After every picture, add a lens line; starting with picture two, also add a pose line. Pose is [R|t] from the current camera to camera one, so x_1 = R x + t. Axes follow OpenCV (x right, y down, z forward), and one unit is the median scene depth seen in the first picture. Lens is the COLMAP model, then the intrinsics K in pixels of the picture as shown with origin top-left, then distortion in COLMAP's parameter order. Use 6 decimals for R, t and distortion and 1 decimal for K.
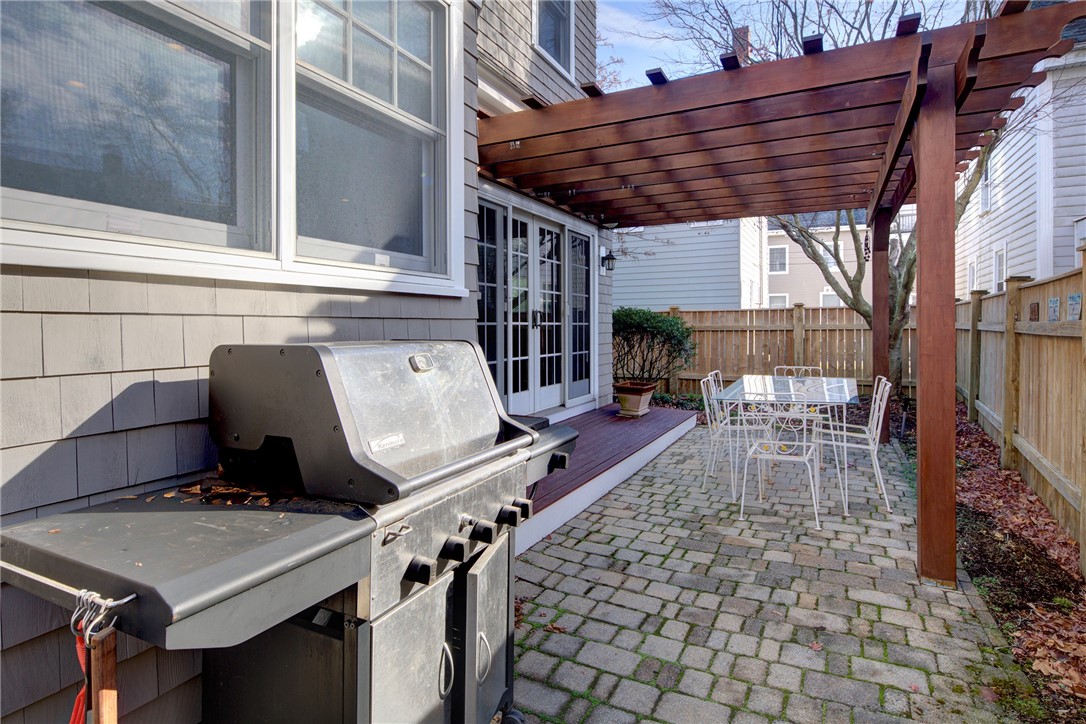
lens RADIAL K [[552.7, 0, 542.2], [0, 552.7, 327.3], [0, 0, 1]] dist [-0.000346, -0.000101]
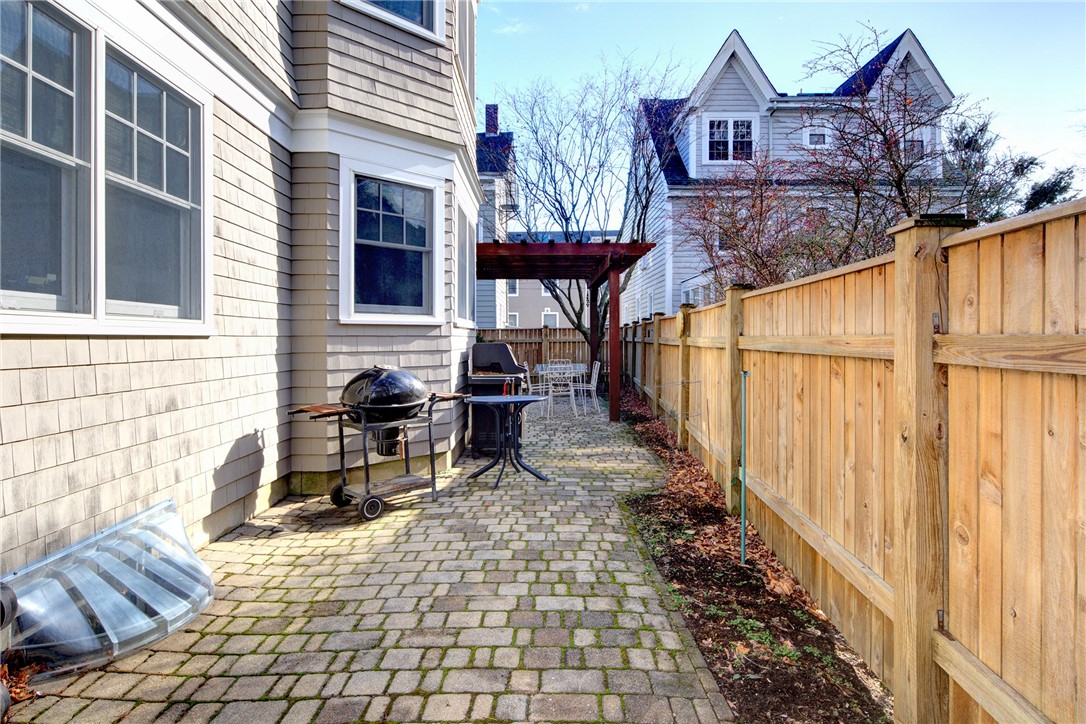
lens RADIAL K [[537.4, 0, 542.6], [0, 537.4, 338.8], [0, 0, 1]] dist [0.000264, 0.000004]
pose [[0.890510, -0.003033, 0.454954, -0.276056], [0.005861, 0.999971, -0.004806, 0.002538], [-0.454927, 0.006946, 0.890502, -0.409510]]
